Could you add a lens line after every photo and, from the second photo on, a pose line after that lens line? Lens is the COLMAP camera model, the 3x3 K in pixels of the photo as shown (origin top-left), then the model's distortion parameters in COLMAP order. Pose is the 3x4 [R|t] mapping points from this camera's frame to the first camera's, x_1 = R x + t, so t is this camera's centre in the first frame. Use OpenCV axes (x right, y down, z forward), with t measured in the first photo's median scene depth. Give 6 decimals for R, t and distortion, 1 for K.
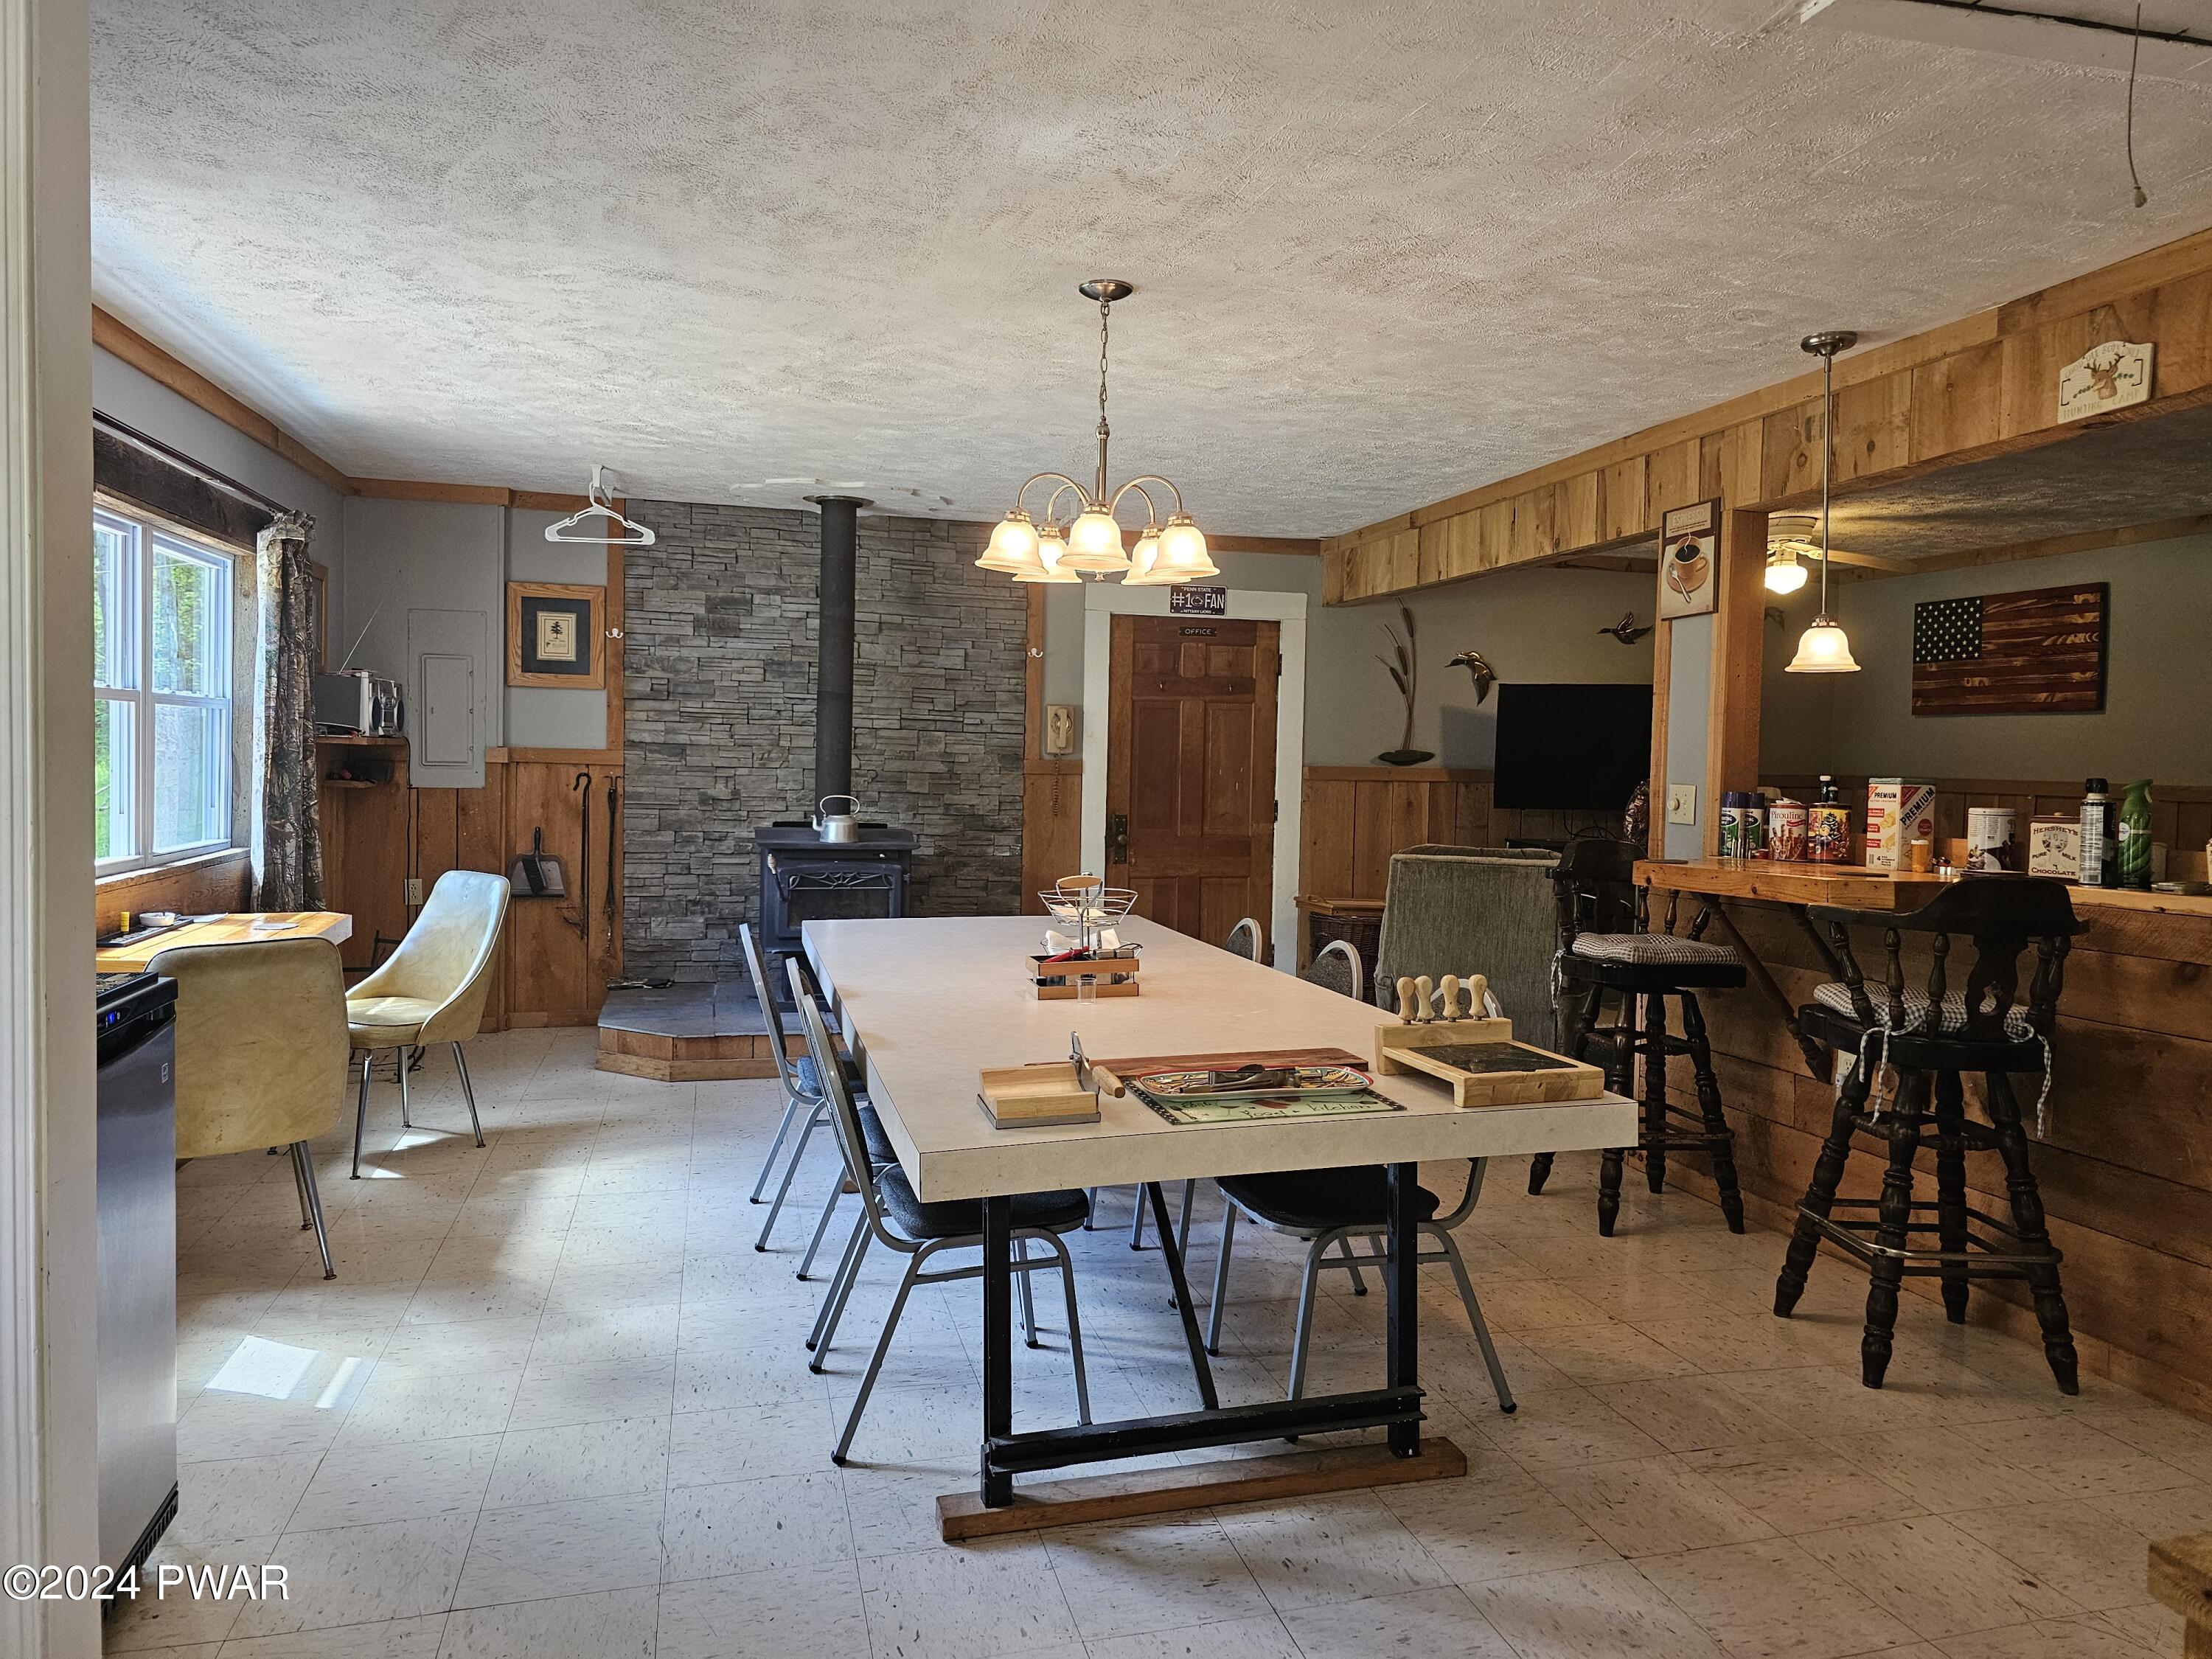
lens RADIAL K [[1473.3, 0, 1110.3], [0, 1473.3, 824.6], [0, 0, 1]] dist [0.003372, -0.002148]
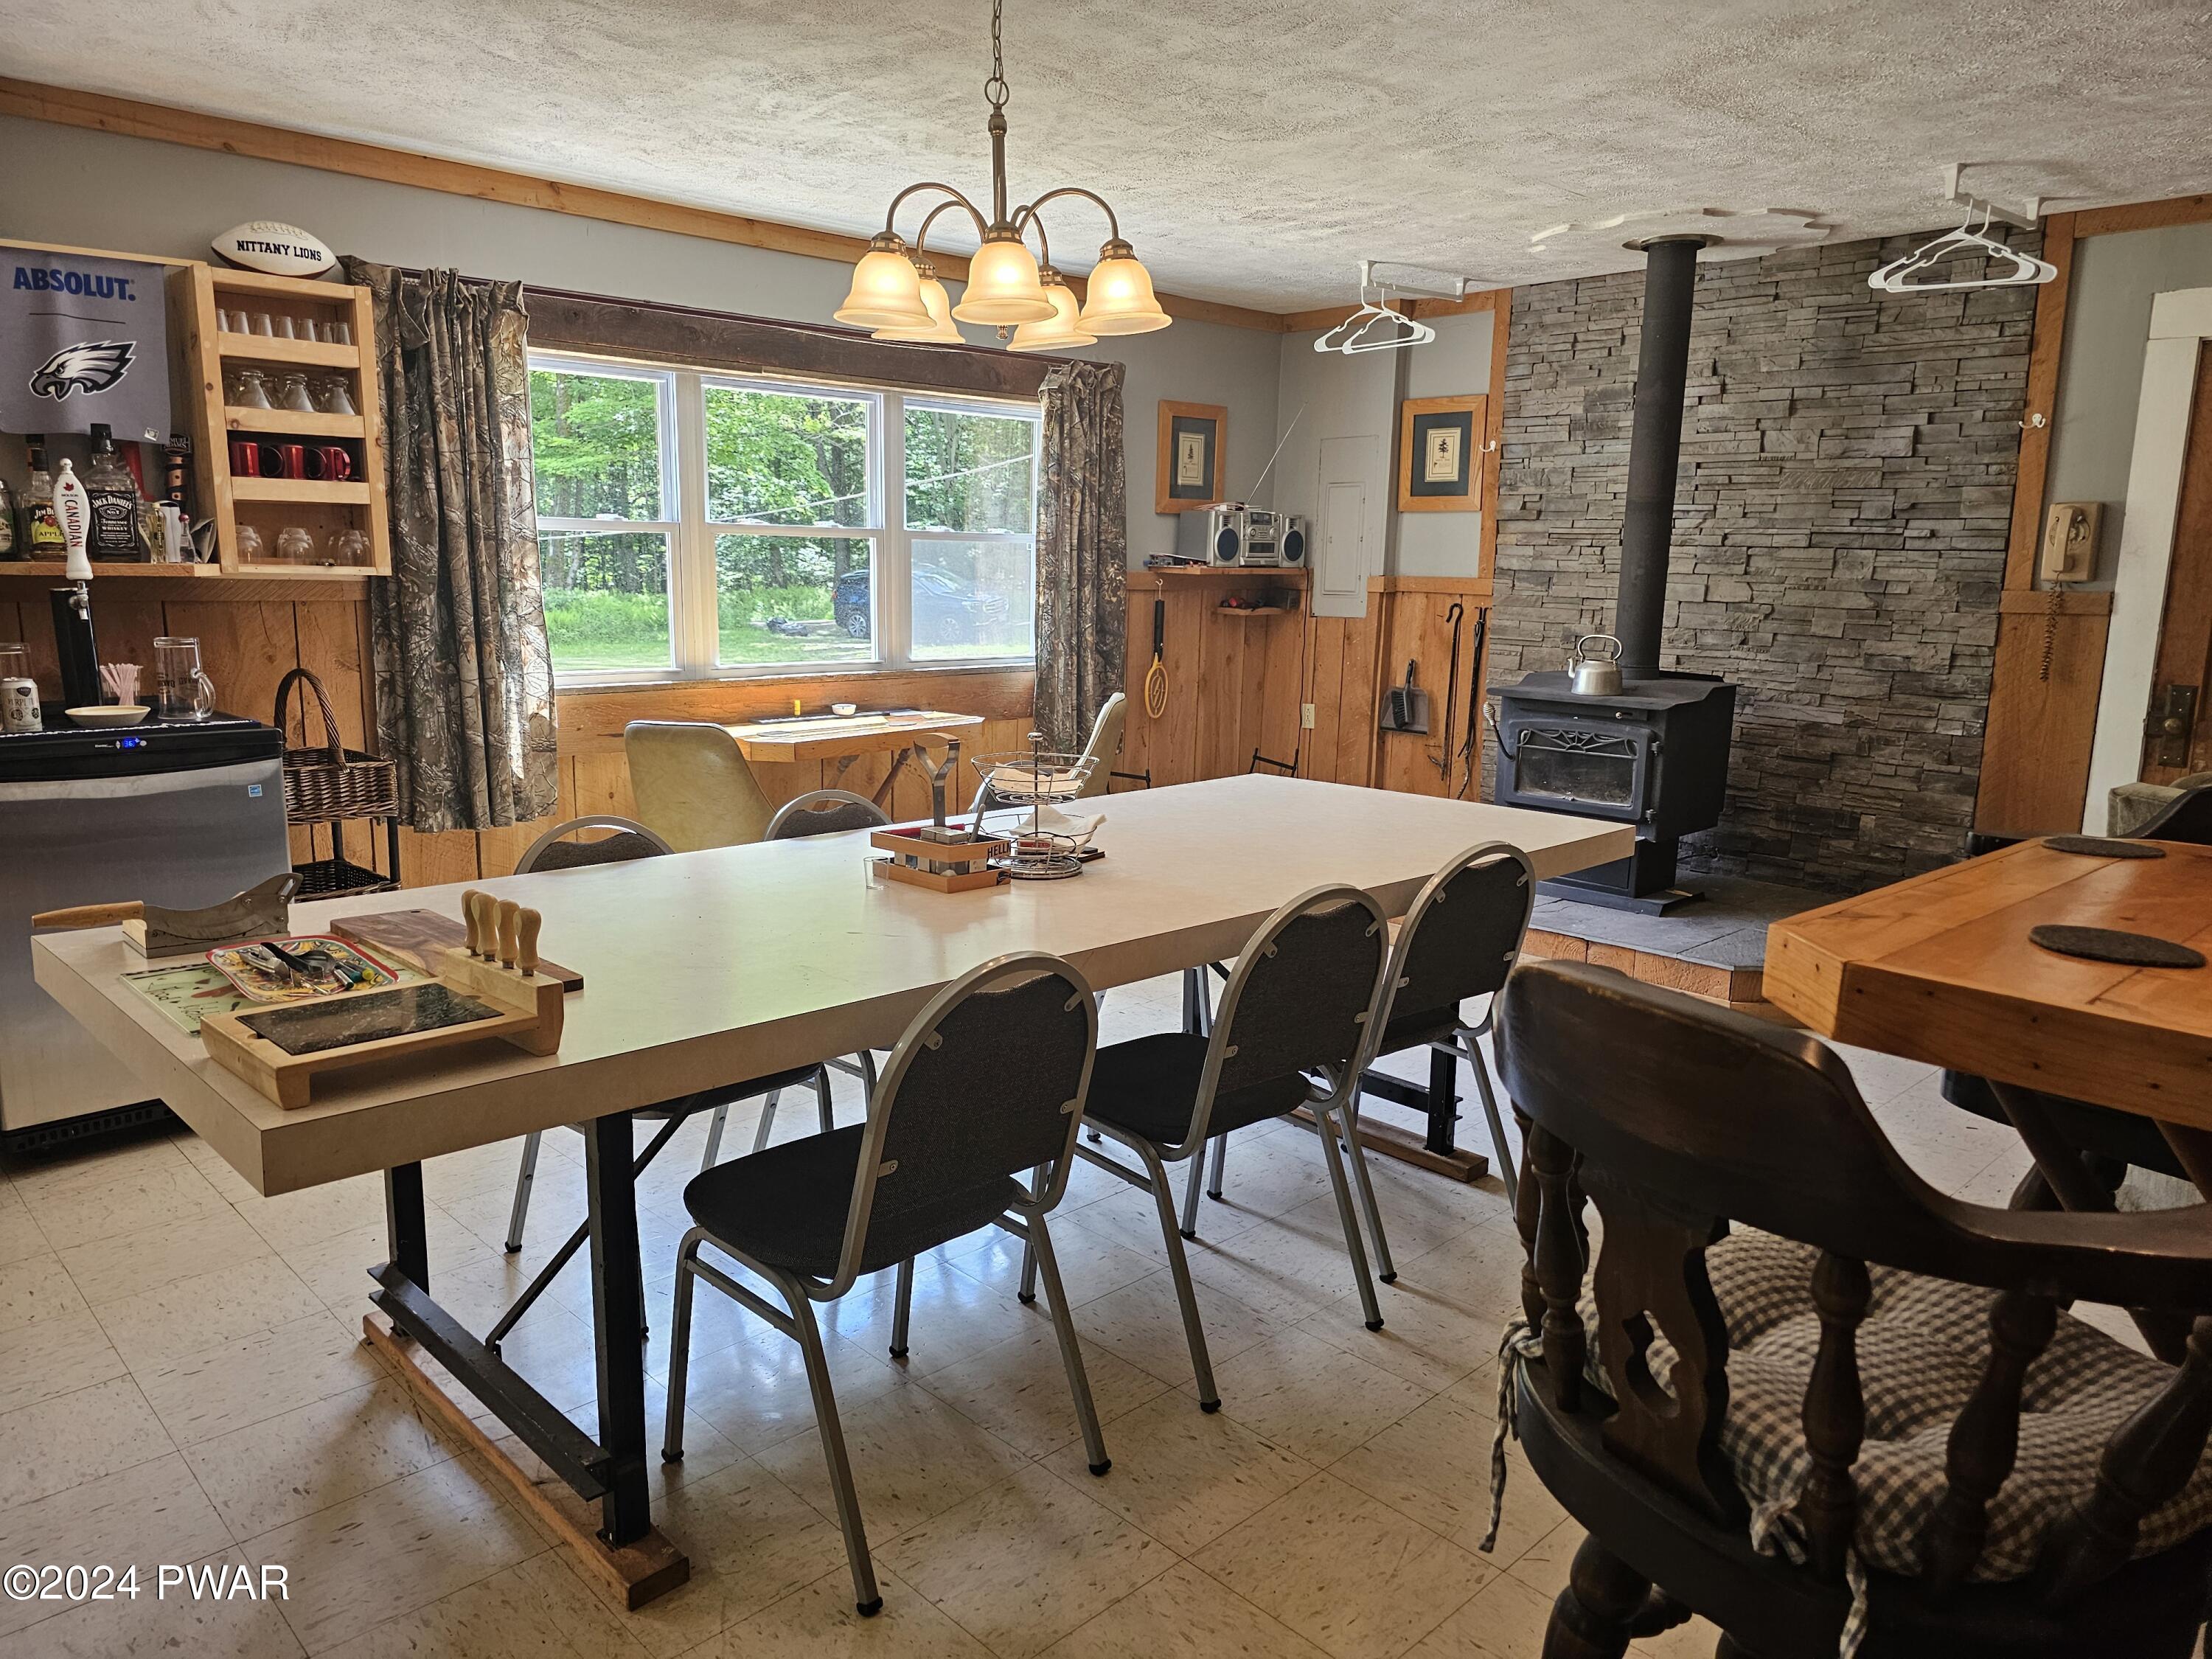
lens RADIAL K [[1473.3, 0, 1105.9], [0, 1473.3, 828.6], [0, 0, 1]] dist [0.003372, -0.002148]
pose [[0.460469, 0.143891, -0.875936, 0.369885], [-0.044397, 0.989273, 0.139170, -0.013974], [0.886565, -0.025194, 0.461917, 0.366761]]
